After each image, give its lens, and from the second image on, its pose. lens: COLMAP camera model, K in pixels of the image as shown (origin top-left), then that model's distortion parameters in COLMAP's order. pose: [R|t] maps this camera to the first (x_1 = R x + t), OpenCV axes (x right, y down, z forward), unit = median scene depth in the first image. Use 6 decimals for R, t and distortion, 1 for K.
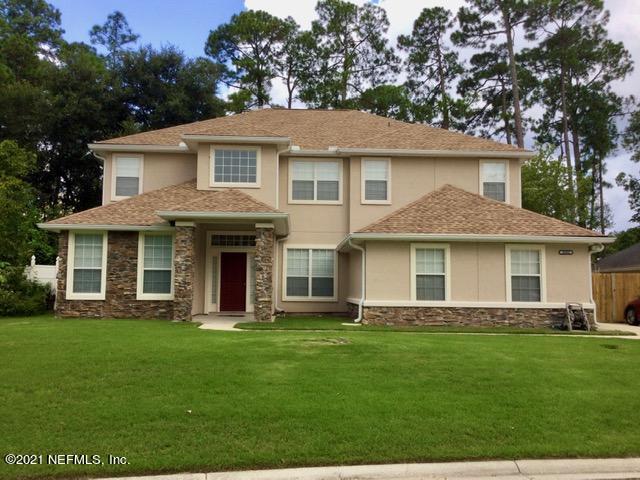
lens RADIAL K [[573.4, 0, 320.0], [0, 573.4, 240.0], [0, 0, 1]] dist [0.104442, -0.185554]
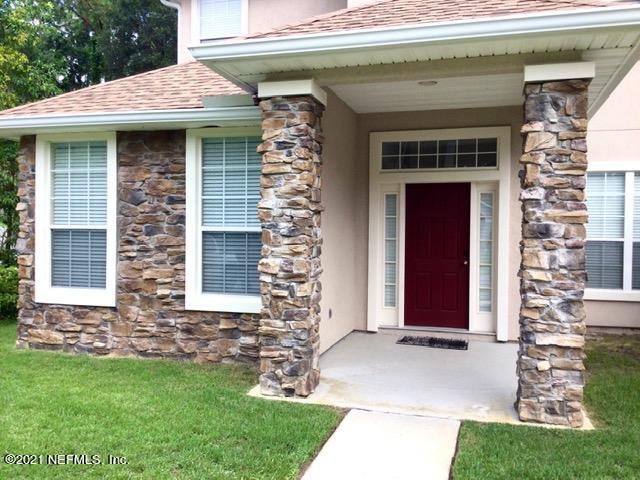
lens RADIAL K [[573.4, 0, 320.0], [0, 573.4, 240.0], [0, 0, 1]] dist [0.104442, -0.185554]
pose [[0.944611, 0.005069, -0.328152, -0.108197], [0.026460, 0.995449, 0.091546, 0.025104], [0.327123, -0.095159, 0.940179, 0.673161]]
